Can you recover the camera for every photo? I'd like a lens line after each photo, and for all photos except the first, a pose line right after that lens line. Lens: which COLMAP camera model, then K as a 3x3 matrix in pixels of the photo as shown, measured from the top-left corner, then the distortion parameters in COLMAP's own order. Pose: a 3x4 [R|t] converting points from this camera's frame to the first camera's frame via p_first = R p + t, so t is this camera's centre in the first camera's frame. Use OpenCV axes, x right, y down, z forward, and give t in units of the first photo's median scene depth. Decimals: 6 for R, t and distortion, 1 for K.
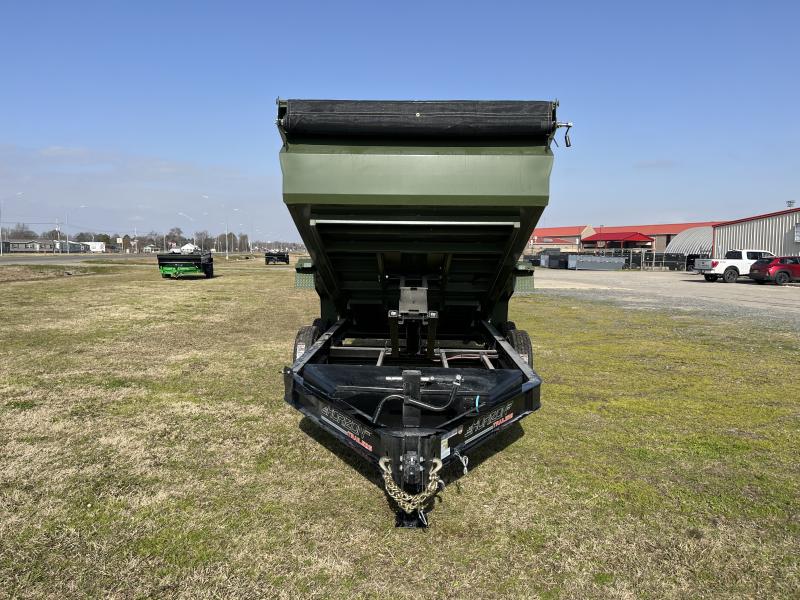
lens RADIAL K [[607.8, 0, 402.2], [0, 607.8, 303.8], [0, 0, 1]] dist [0.084366, -0.108045]
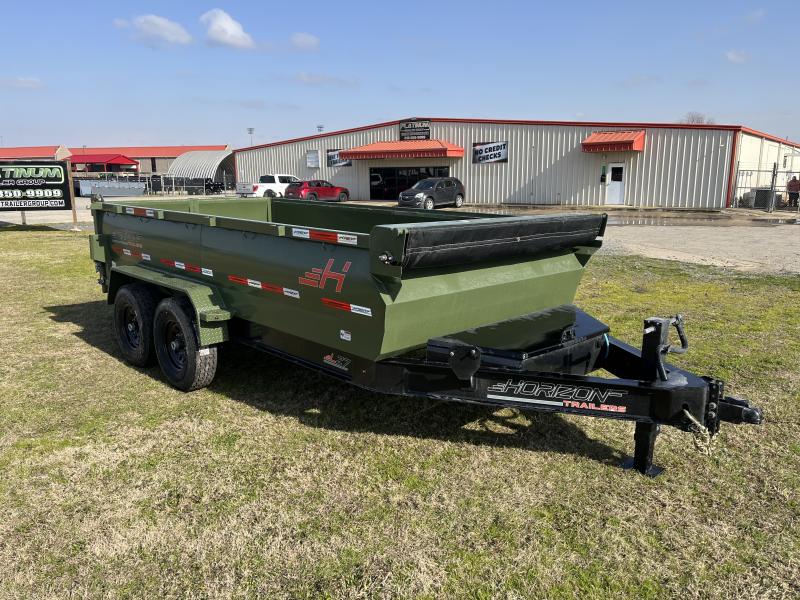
lens RADIAL K [[607.8, 0, 401.1], [0, 607.8, 301.5], [0, 0, 1]] dist [0.084366, -0.108045]
pose [[0.697575, -0.157945, 0.698887, -0.099824], [0.074472, 0.986101, 0.148521, -0.009453], [-0.712631, -0.051557, 0.699642, 0.066276]]
